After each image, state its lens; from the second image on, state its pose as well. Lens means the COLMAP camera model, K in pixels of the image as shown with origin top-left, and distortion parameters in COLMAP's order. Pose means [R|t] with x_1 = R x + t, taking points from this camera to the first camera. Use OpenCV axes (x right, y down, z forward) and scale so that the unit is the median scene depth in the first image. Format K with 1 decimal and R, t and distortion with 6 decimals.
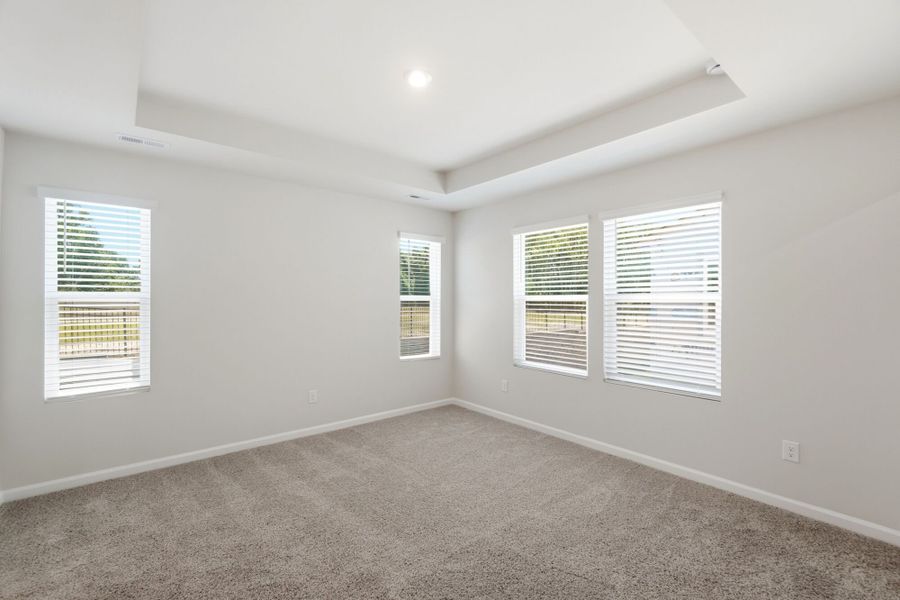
lens RADIAL K [[392.1, 0, 448.8], [0, 392.1, 296.5], [0, 0, 1]] dist [-0.001350, -0.000206]
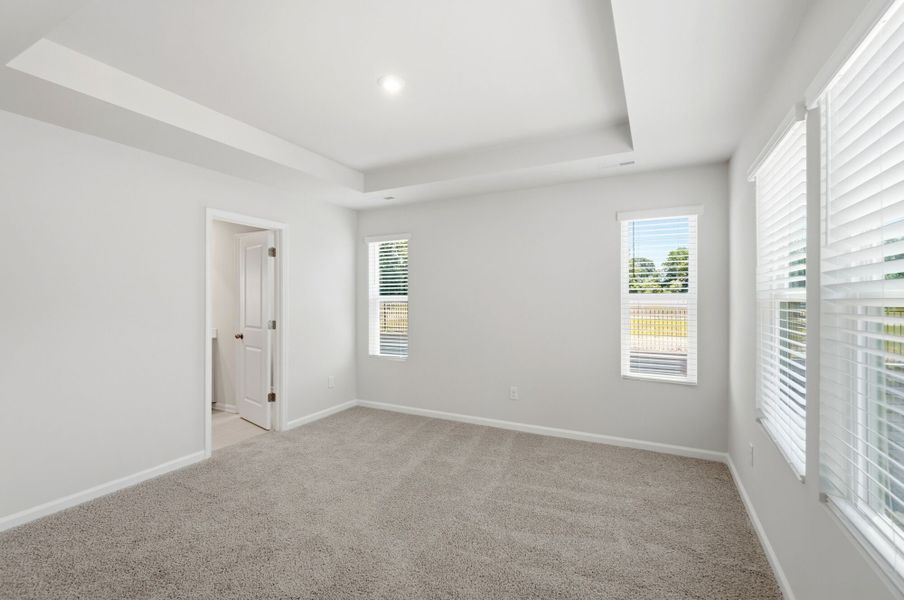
lens RADIAL K [[401.9, 0, 452.0], [0, 401.9, 300.0], [0, 0, 1]] dist [-0.000198, 0.000144]
pose [[0.388489, 0.001277, -0.921453, 0.768699], [0.010579, 0.999927, 0.005845, 0.000827], [0.921393, -0.012019, 0.388447, 0.592439]]
